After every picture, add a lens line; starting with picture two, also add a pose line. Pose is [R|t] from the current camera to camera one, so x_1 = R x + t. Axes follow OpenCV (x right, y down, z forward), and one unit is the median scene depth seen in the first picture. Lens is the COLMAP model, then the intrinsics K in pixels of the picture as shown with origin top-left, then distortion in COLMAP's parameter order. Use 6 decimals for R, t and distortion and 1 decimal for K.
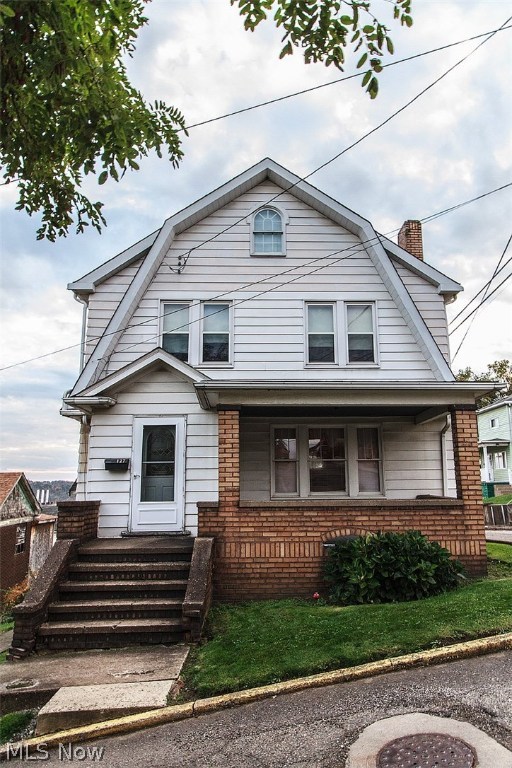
lens RADIAL K [[476.8, 0, 272.0], [0, 476.8, 411.8], [0, 0, 1]] dist [0.001720, -0.000898]
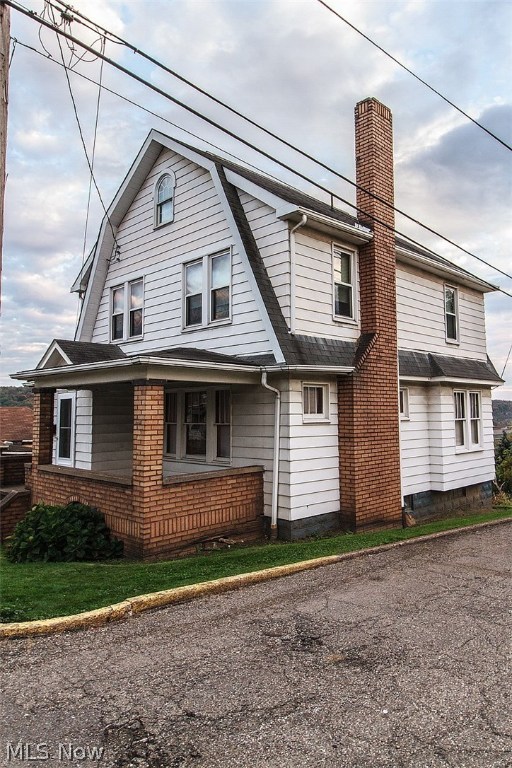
lens RADIAL K [[527.1, 0, 280.5], [0, 527.1, 375.6], [0, 0, 1]] dist [-0.002105, -0.000478]
pose [[0.702322, -0.047229, -0.710291, 1.172900], [0.115102, 0.992201, 0.047837, -0.035699], [0.702493, -0.115353, 0.702281, 0.410963]]
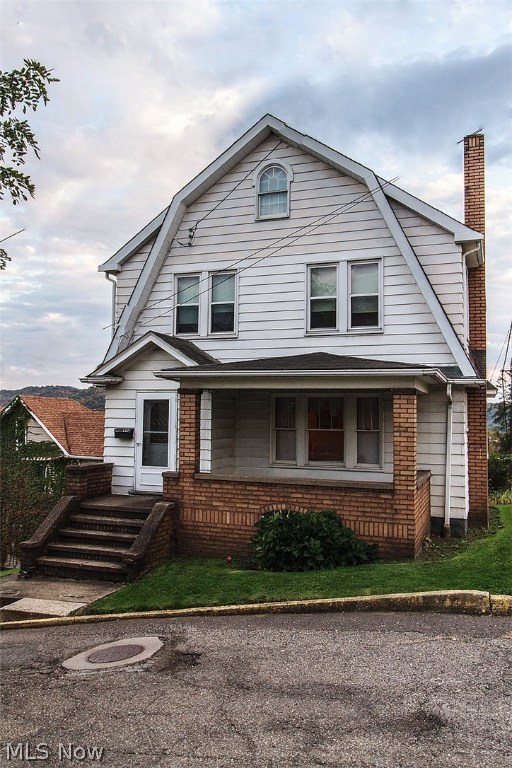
lens RADIAL K [[612.1, 0, 256.0], [0, 612.1, 384.0], [0, 0, 1]] dist [-0.002689, 0.000863]
pose [[0.924854, 0.001199, -0.380321, 0.529438], [0.039649, 0.994242, 0.099552, -0.142320], [0.378250, -0.107150, 0.919481, -0.237474]]
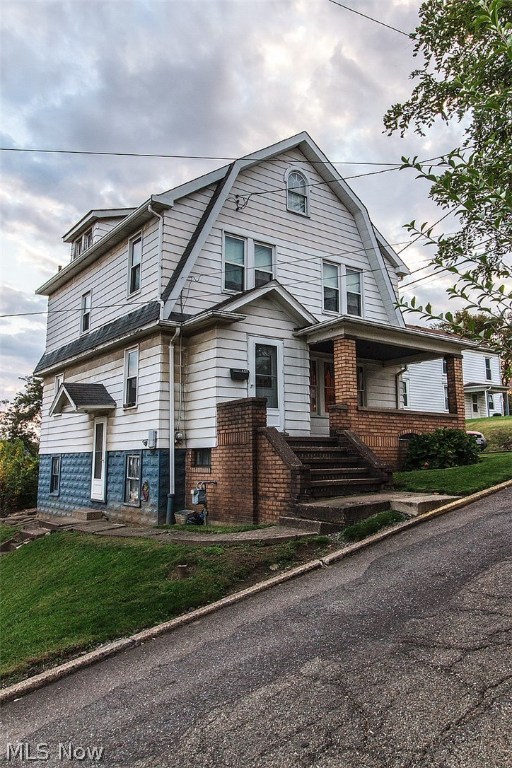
lens RADIAL K [[565.9, 0, 256.0], [0, 565.9, 384.0], [0, 0, 1]] dist [-0.001657, -0.000793]
pose [[0.826180, 0.080753, 0.557589, -1.024300], [-0.093887, 0.995570, -0.005071, 0.133585], [-0.555528, -0.048160, 0.830102, -0.156058]]
